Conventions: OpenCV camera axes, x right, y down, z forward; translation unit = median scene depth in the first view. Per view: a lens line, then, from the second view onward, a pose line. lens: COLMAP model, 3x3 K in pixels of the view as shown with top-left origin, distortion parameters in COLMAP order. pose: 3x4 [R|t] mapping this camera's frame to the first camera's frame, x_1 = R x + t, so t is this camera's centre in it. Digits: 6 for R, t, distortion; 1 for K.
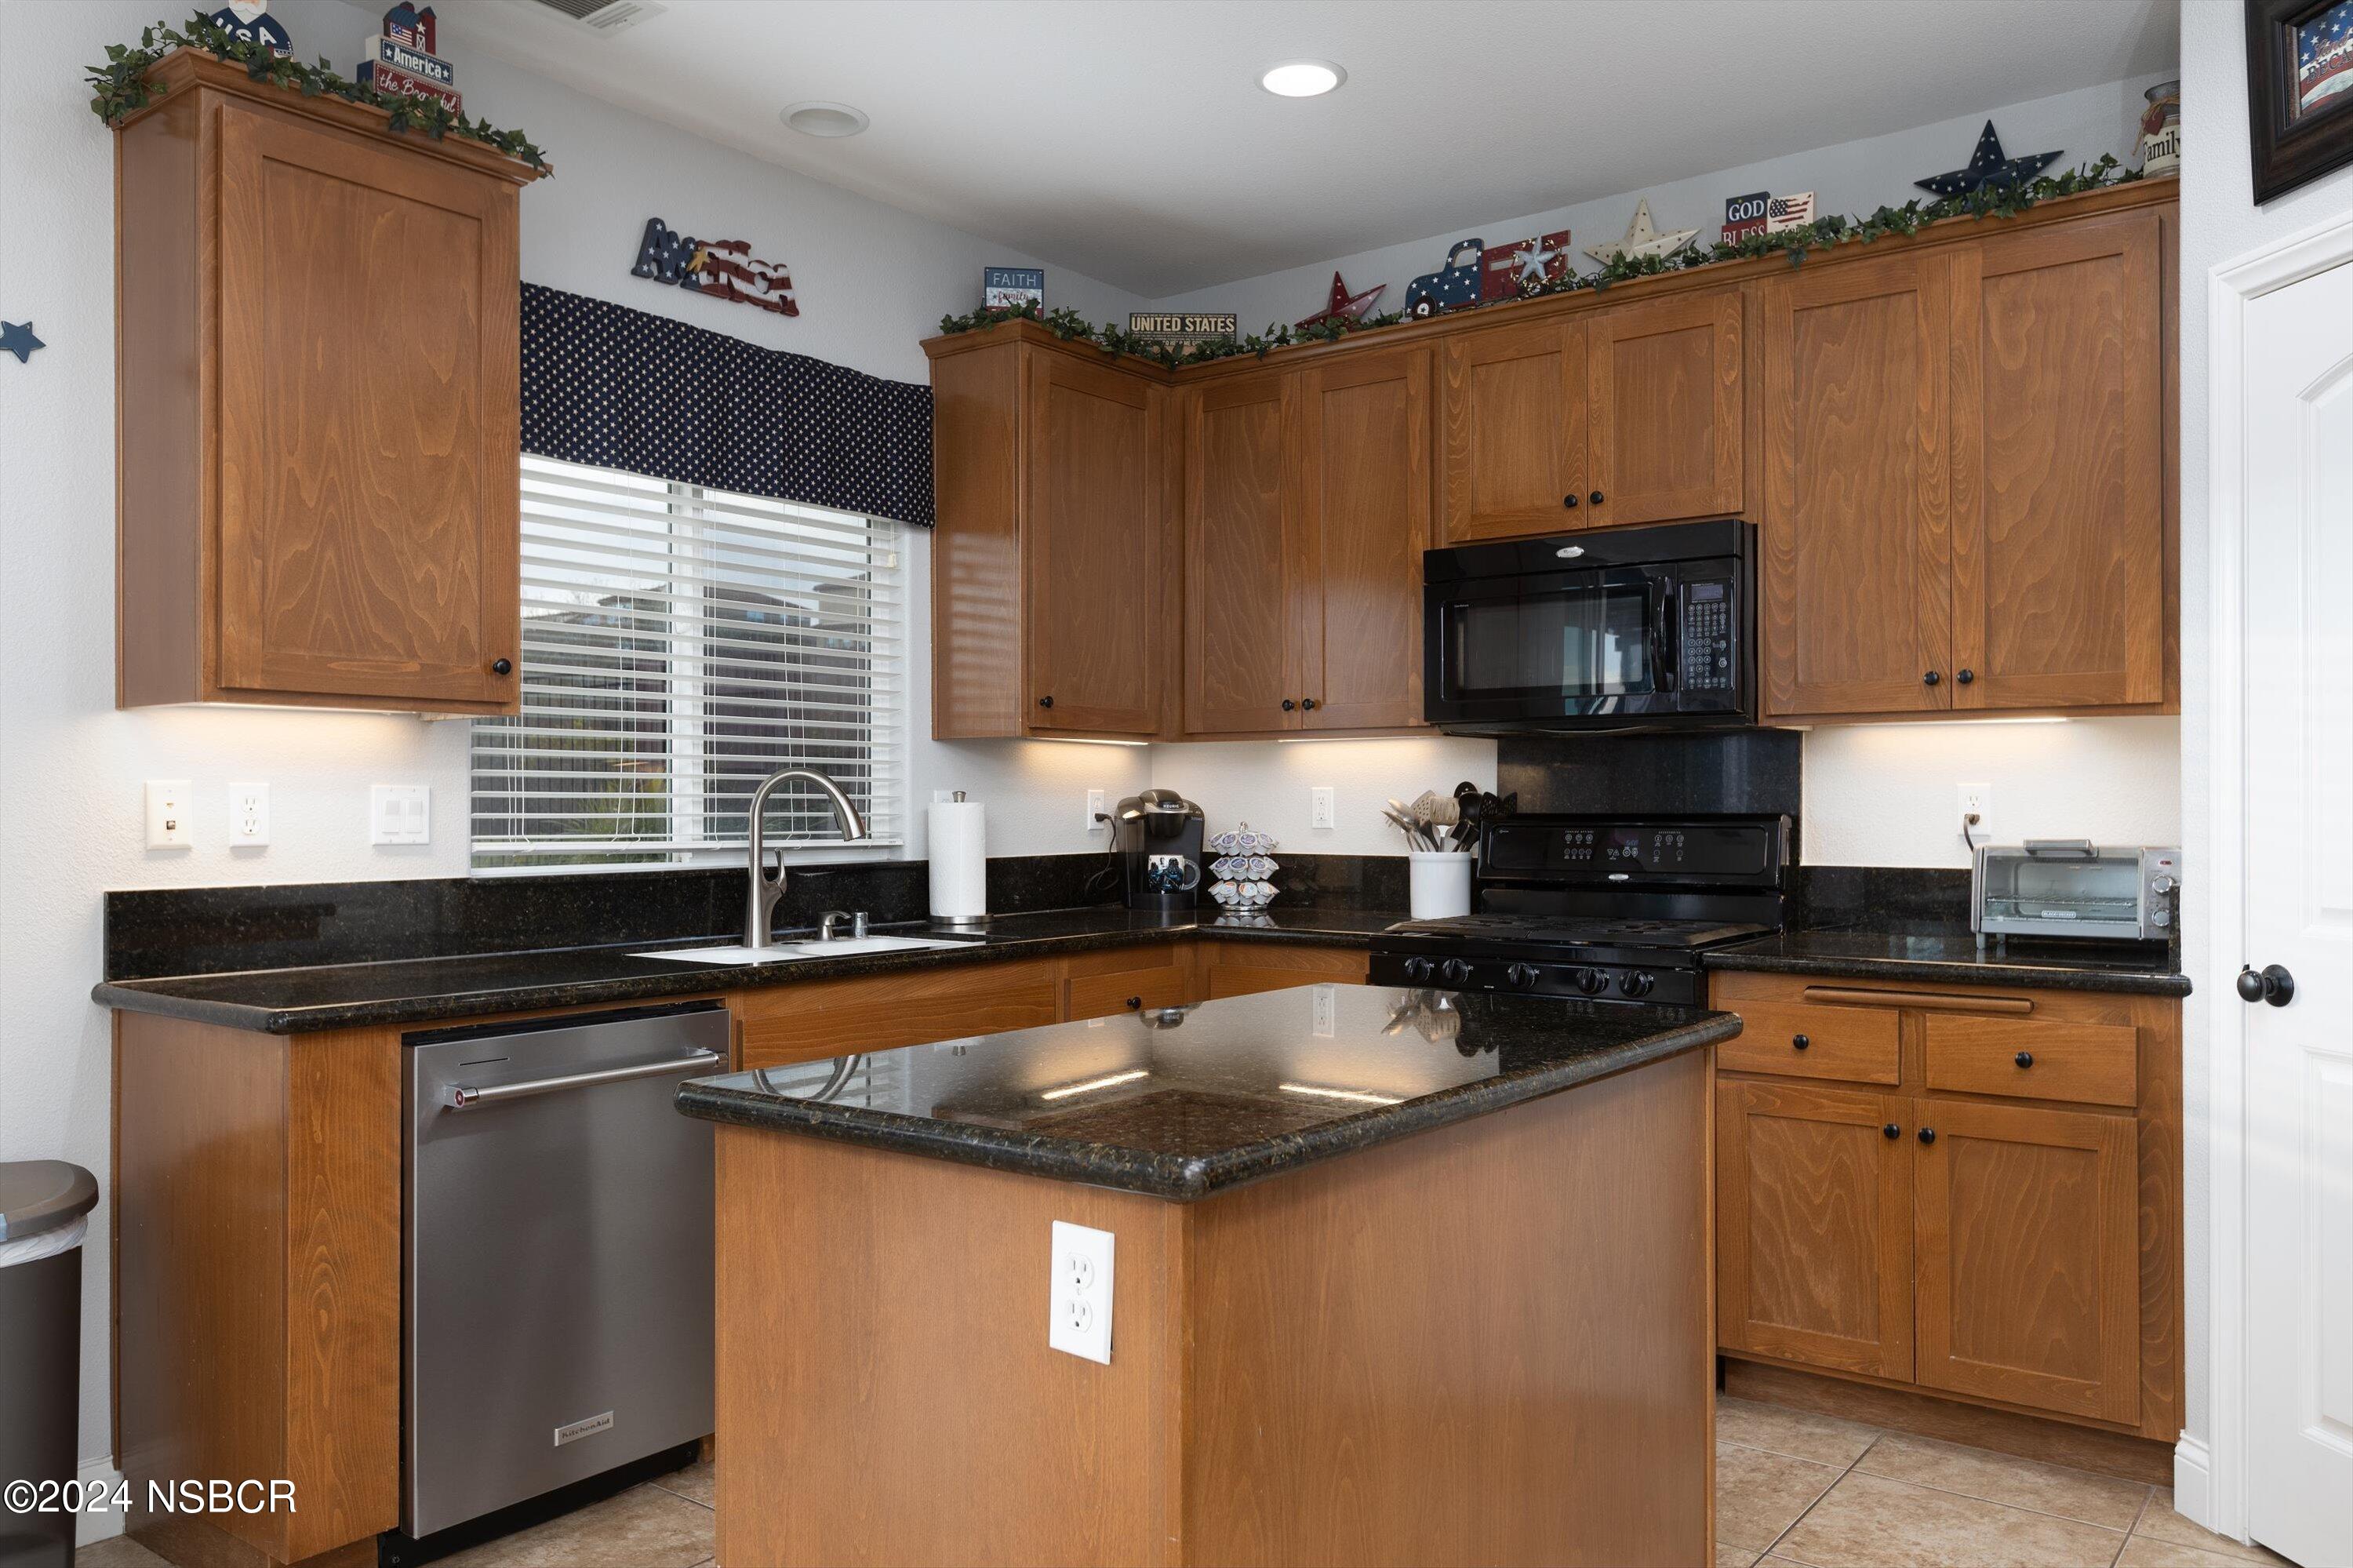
lens RADIAL K [[1706.8, 0, 1176.5], [0, 1706.8, 784.0], [0, 0, 1]] dist [0.001543, -0.003223]
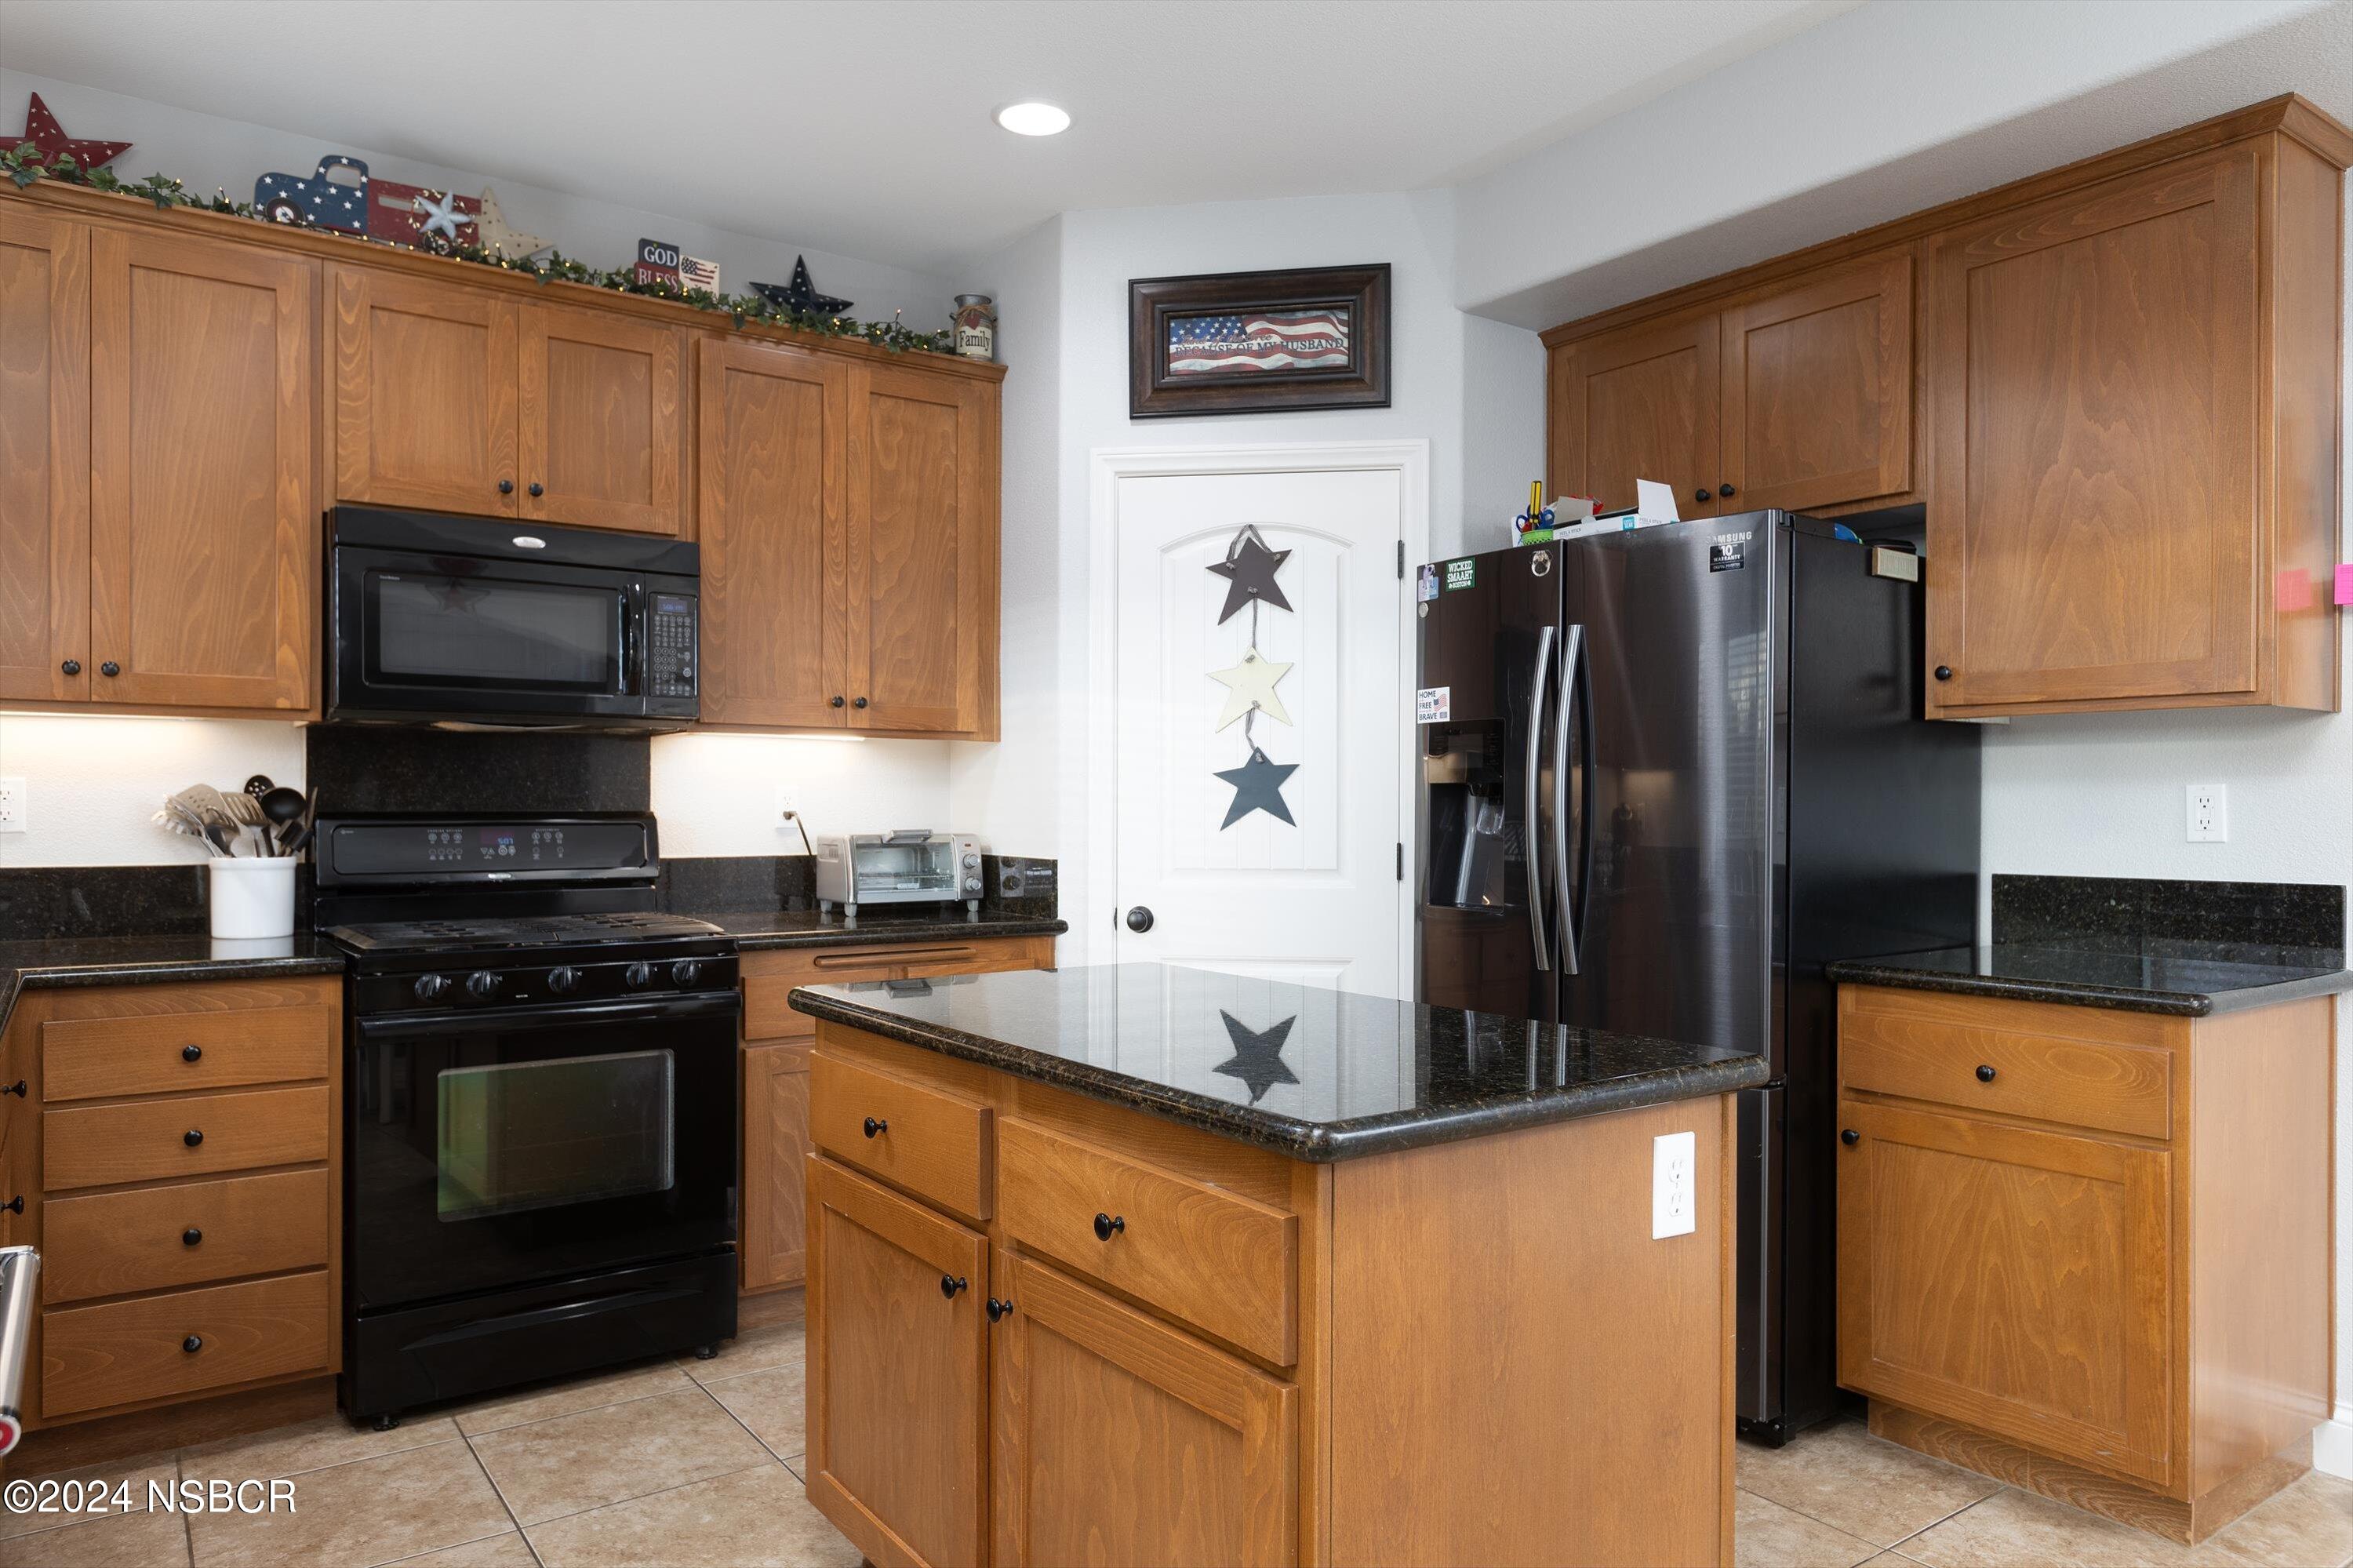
lens RADIAL K [[1525.6, 0, 1176.5], [0, 1525.6, 784.0], [0, 0, 1]] dist [0.003416, -0.001358]
pose [[0.295876, 0.013202, 0.955135, -0.514638], [-0.015692, 0.999837, -0.008959, 0.003683], [-0.955097, -0.012337, 0.296035, 0.411385]]
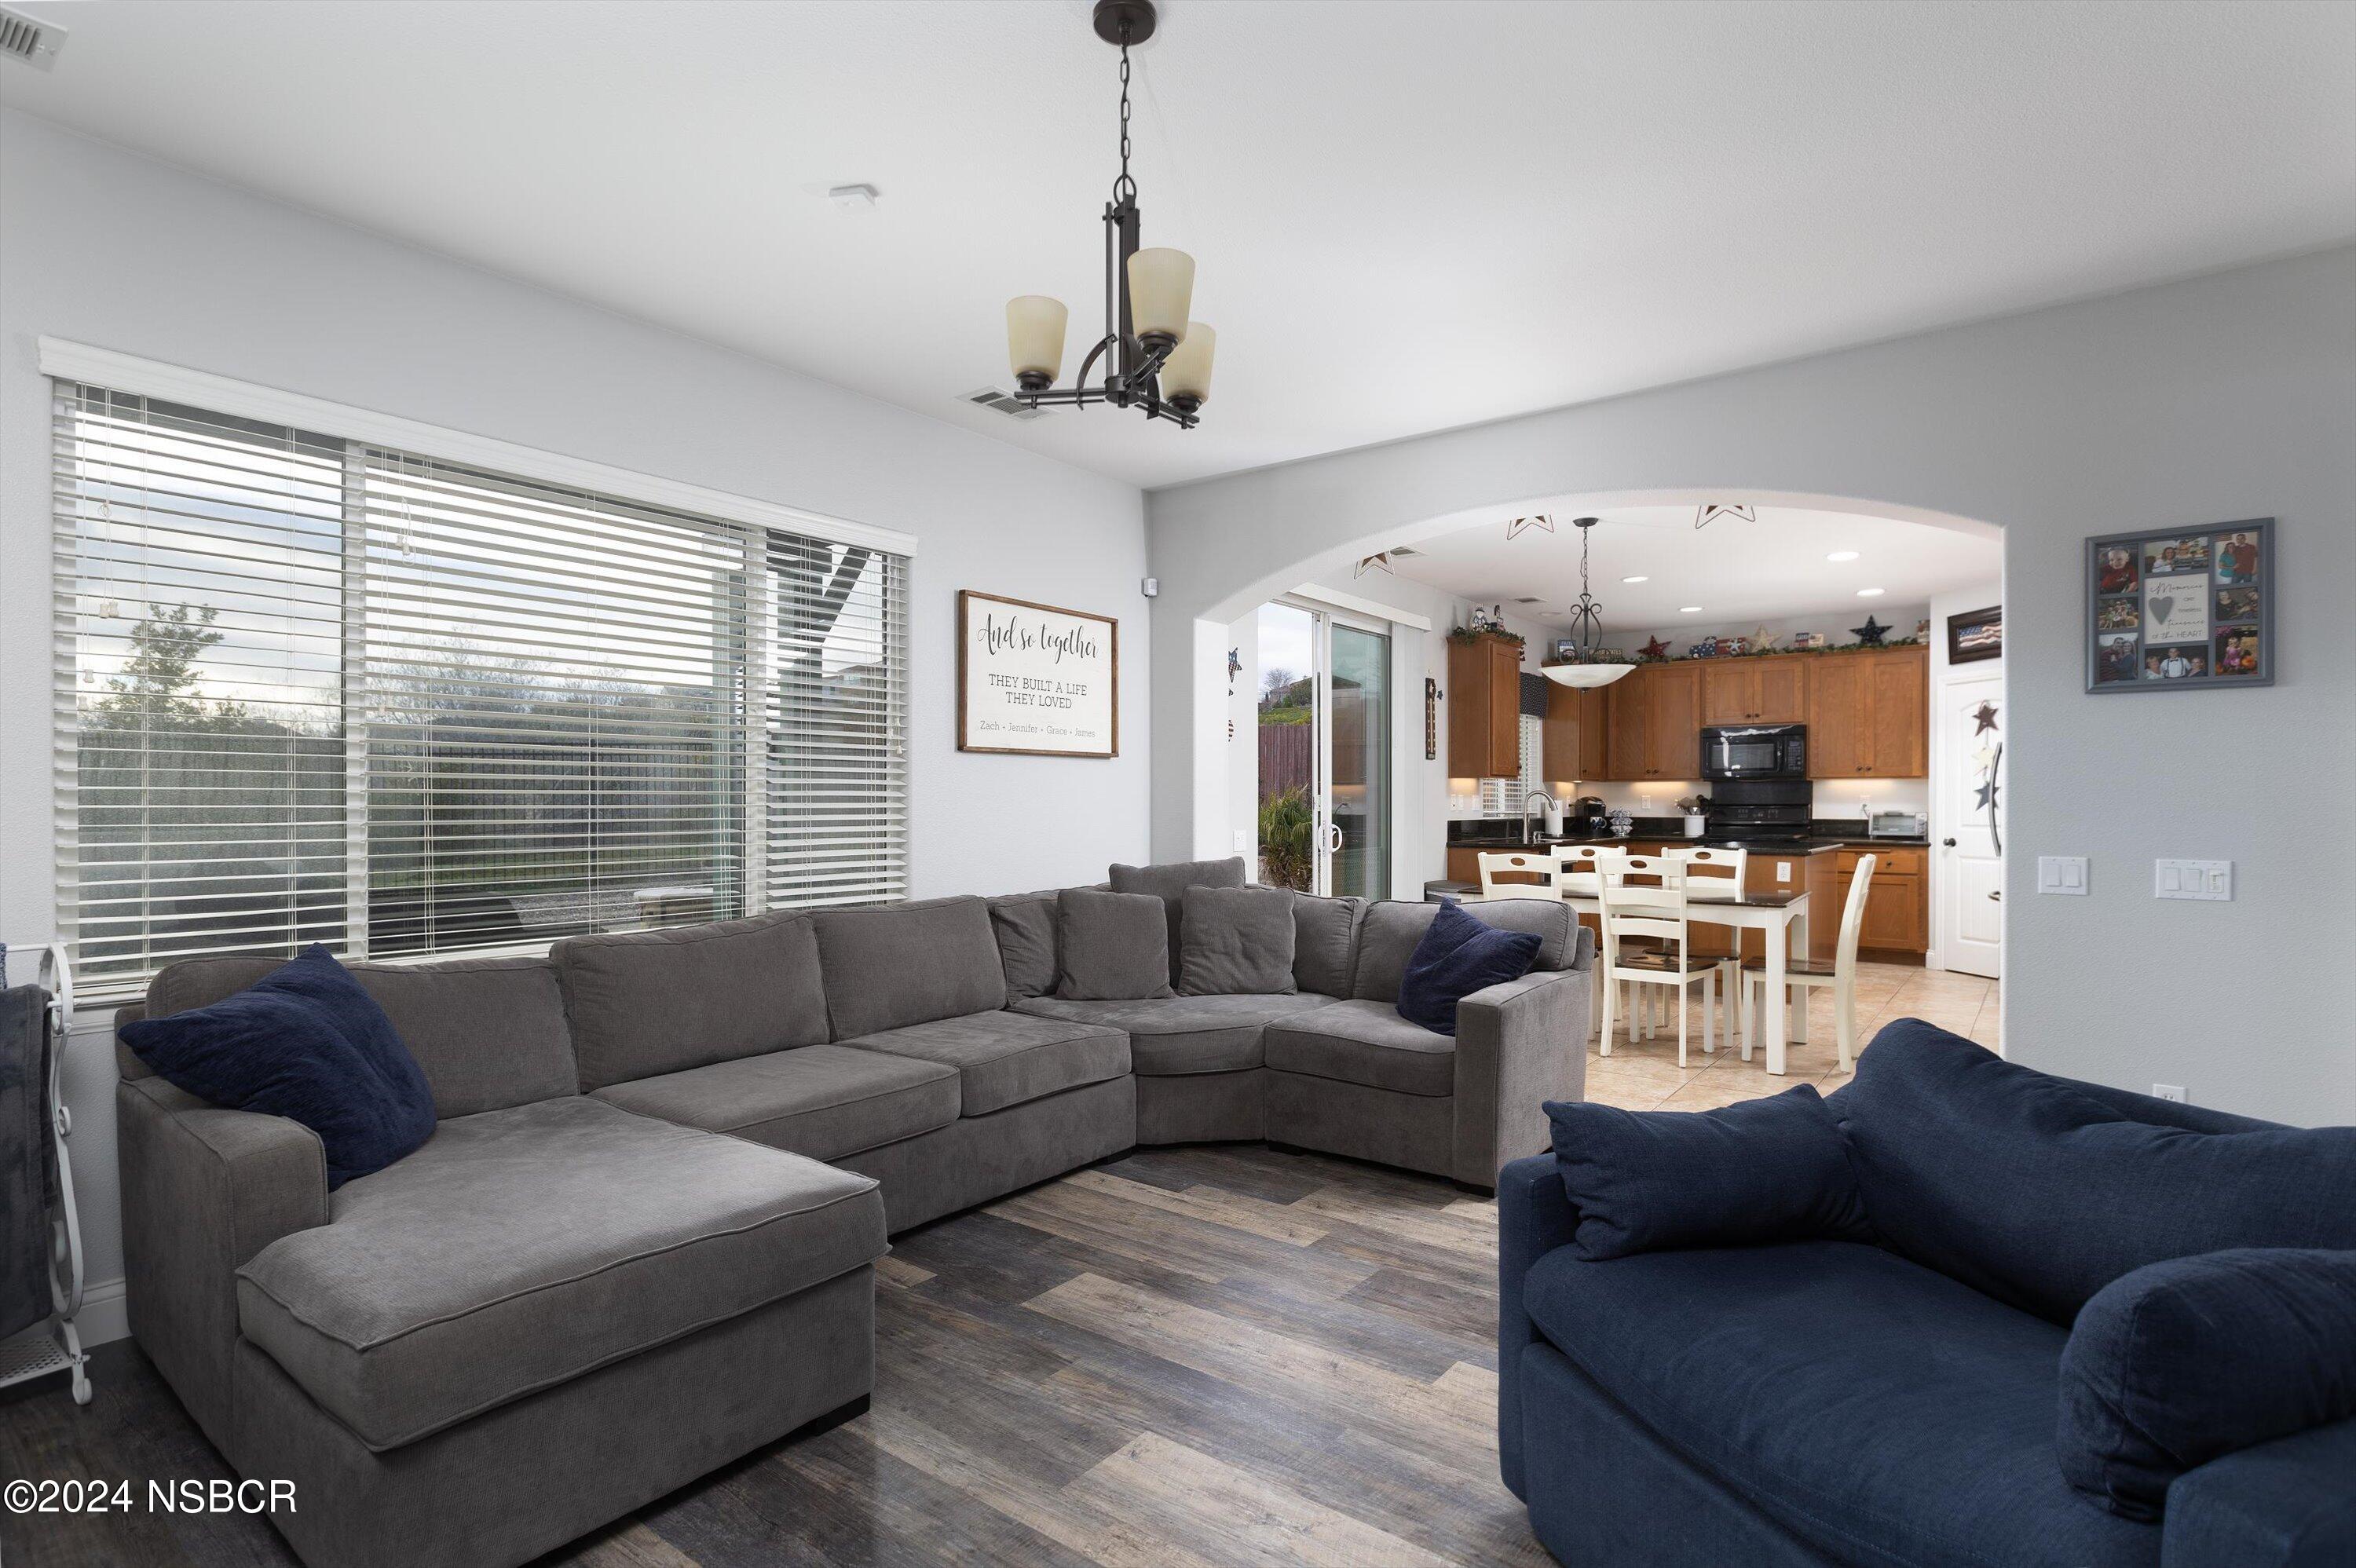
lens RADIAL K [[1154.8, 0, 1178.0], [0, 1154.8, 784.0], [0, 0, 1]] dist [0.001345, -0.000005]
pose [[0.999977, 0.001081, -0.006728, -1.010155], [-0.001087, 0.999999, -0.000849, -0.022418], [0.006727, 0.000856, 0.999977, -1.511466]]
